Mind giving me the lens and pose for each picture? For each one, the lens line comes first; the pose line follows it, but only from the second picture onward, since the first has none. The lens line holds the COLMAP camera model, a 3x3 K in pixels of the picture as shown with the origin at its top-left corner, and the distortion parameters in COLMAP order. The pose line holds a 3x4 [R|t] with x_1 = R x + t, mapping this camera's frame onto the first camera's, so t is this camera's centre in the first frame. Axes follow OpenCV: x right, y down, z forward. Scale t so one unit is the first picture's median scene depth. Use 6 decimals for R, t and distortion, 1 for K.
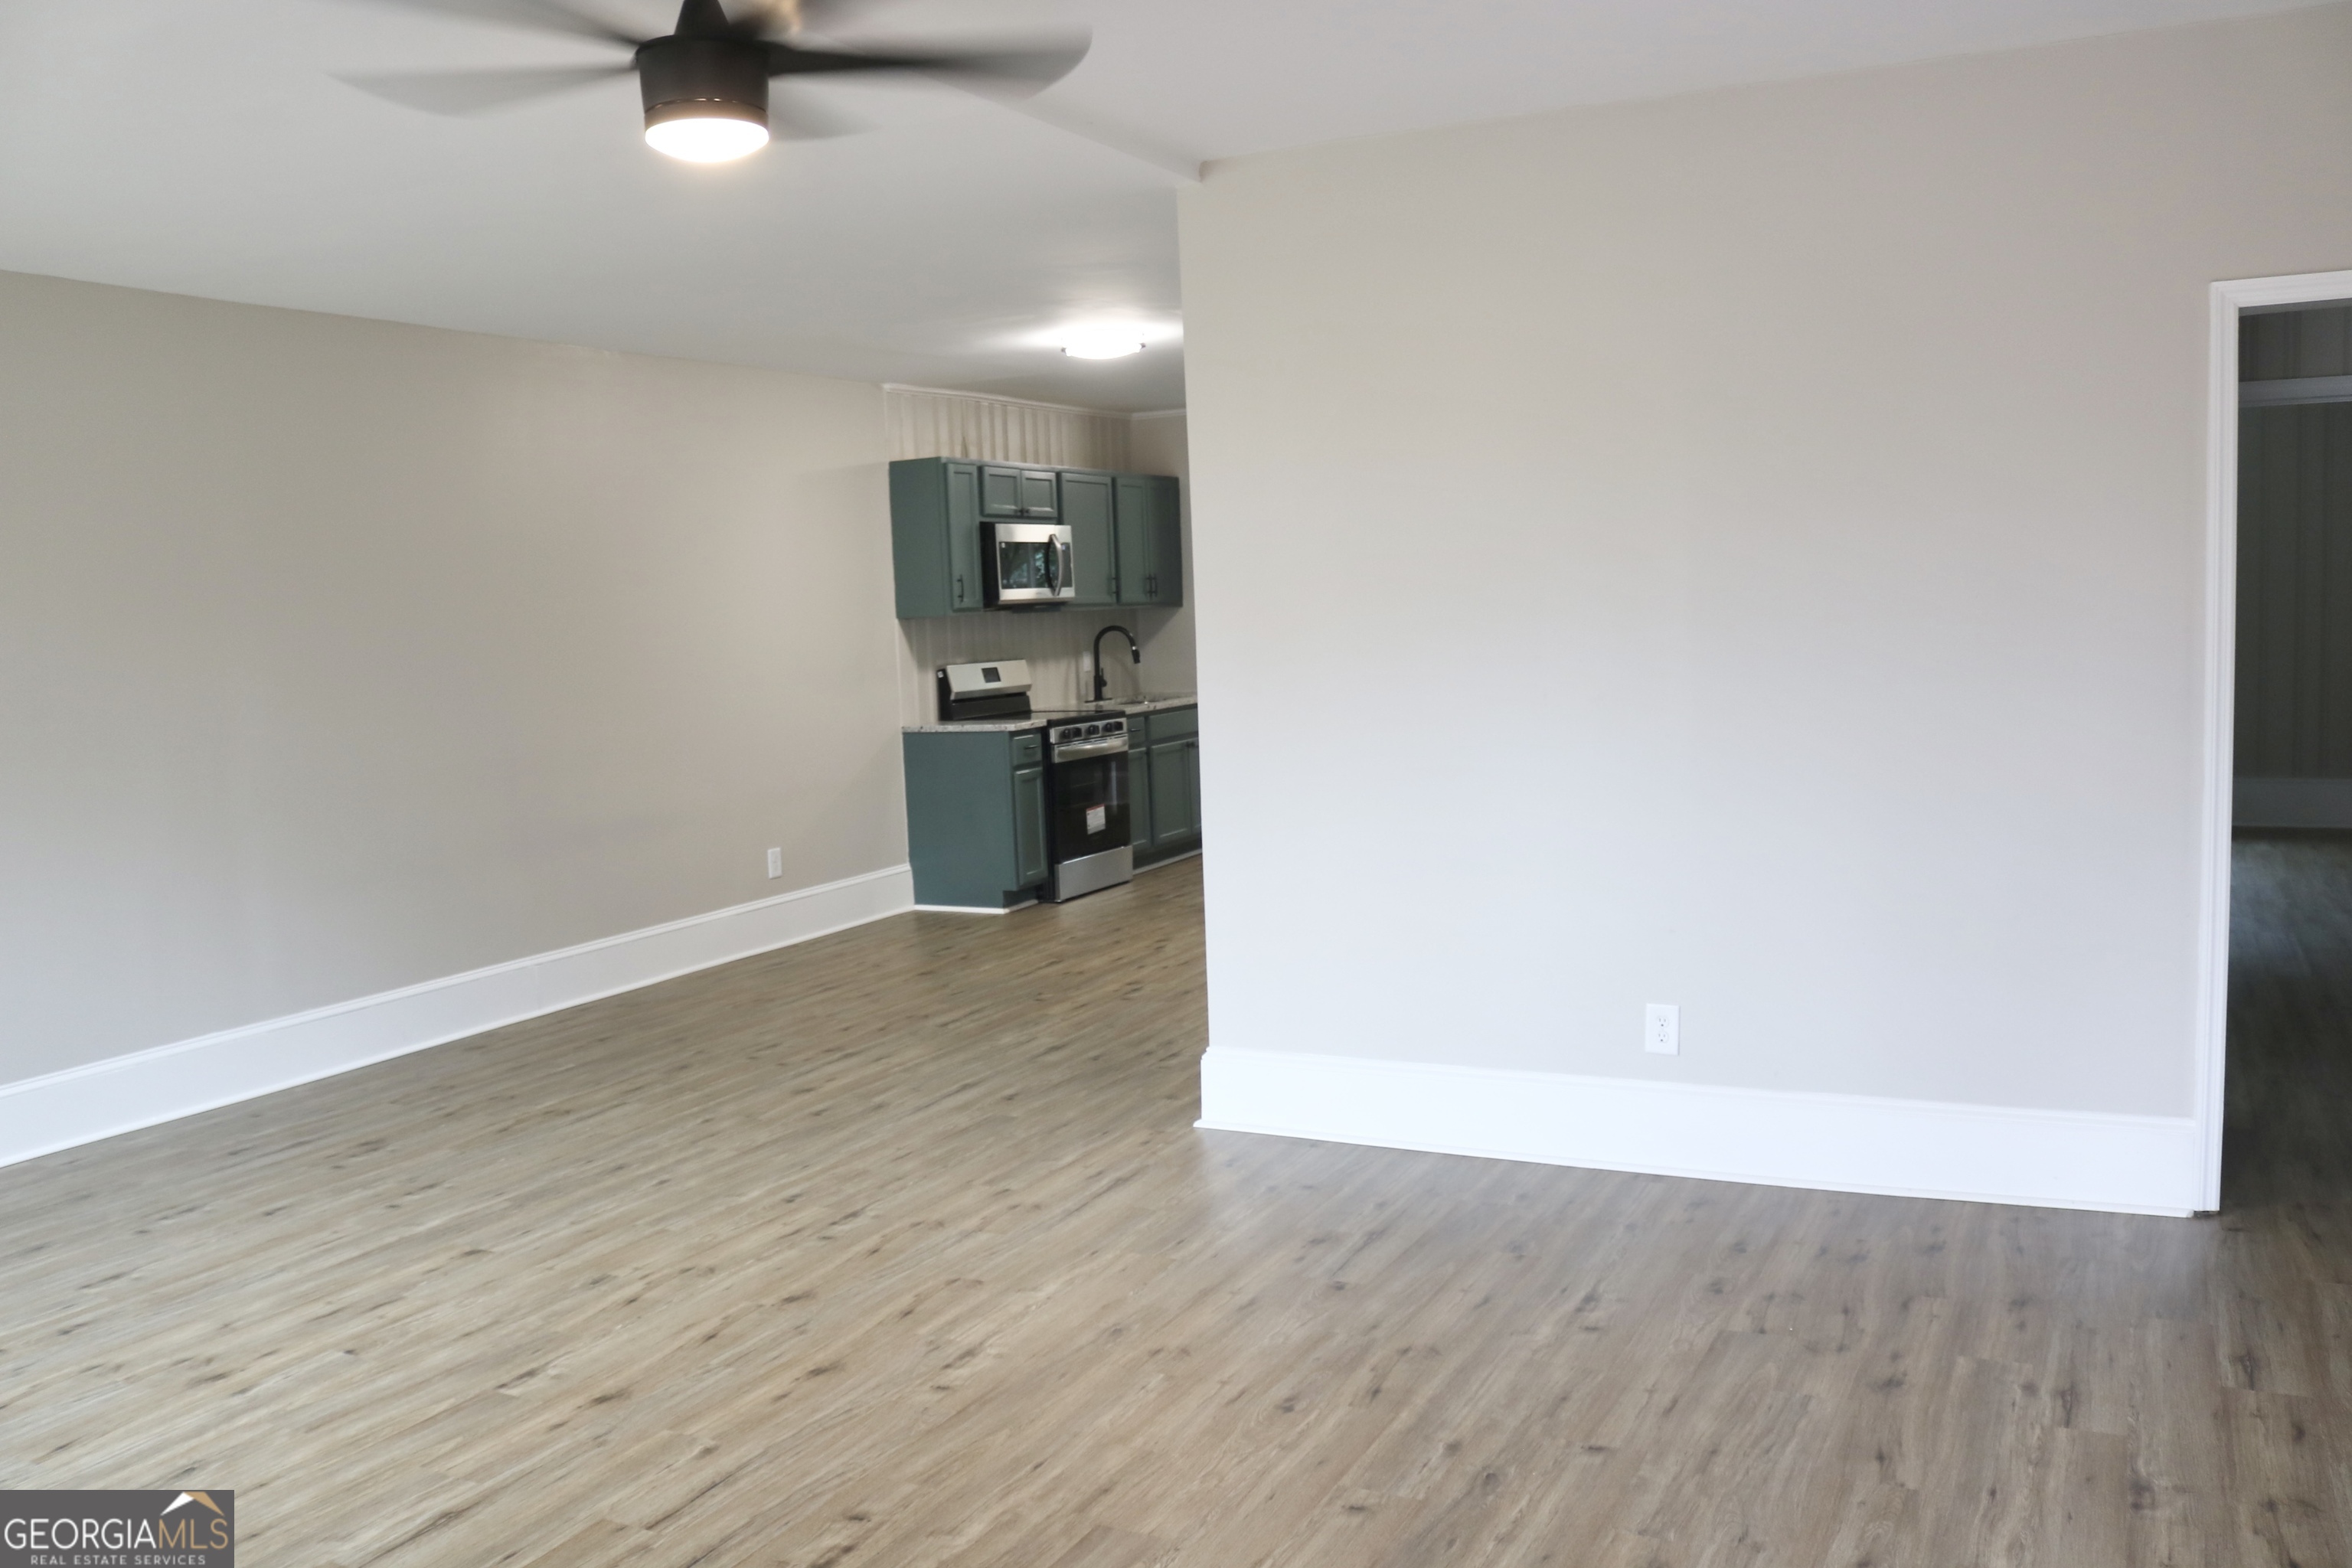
lens RADIAL K [[1932.4, 0, 1195.7], [0, 1932.4, 788.8], [0, 0, 1]] dist [-0.145088, 0.105672]
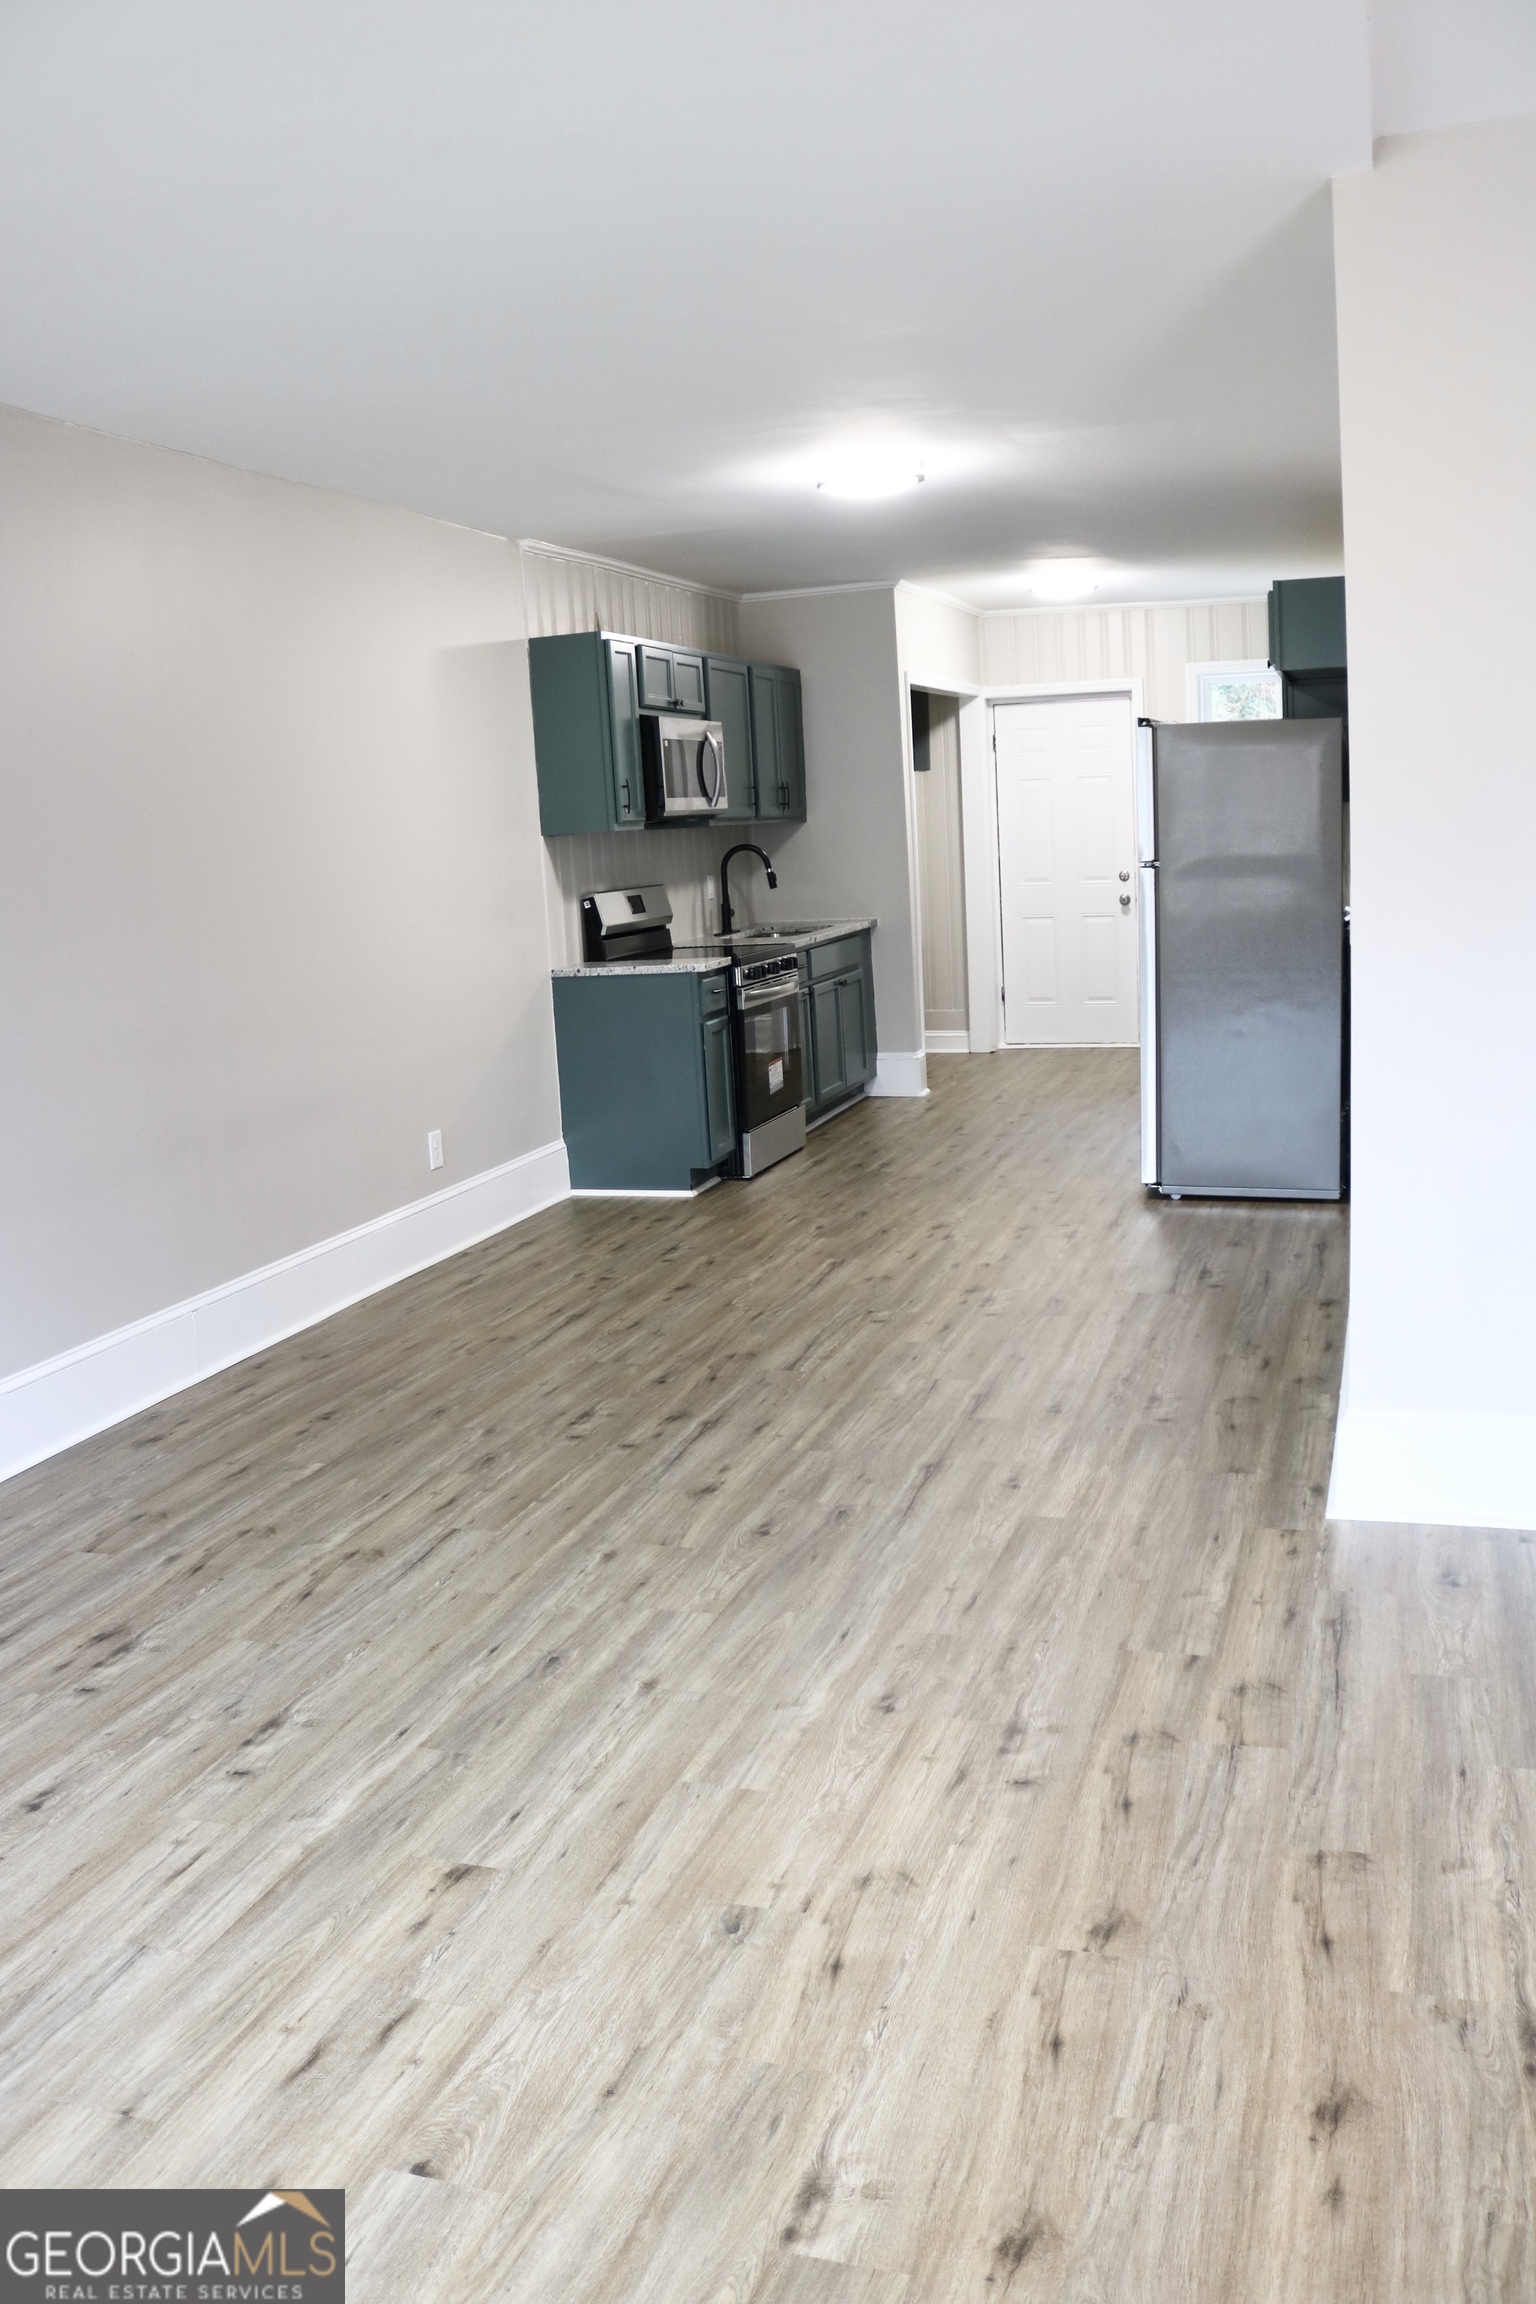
lens RADIAL K [[1893.0, 0, 804.0], [0, 1893.0, 1141.3], [0, 0, 1]] dist [-0.145088, 0.105672]
pose [[0.987487, -0.037575, 0.153161, -0.286351], [0.027738, 0.997443, 0.065867, -0.016851], [-0.155244, -0.060794, 0.986004, 0.336711]]
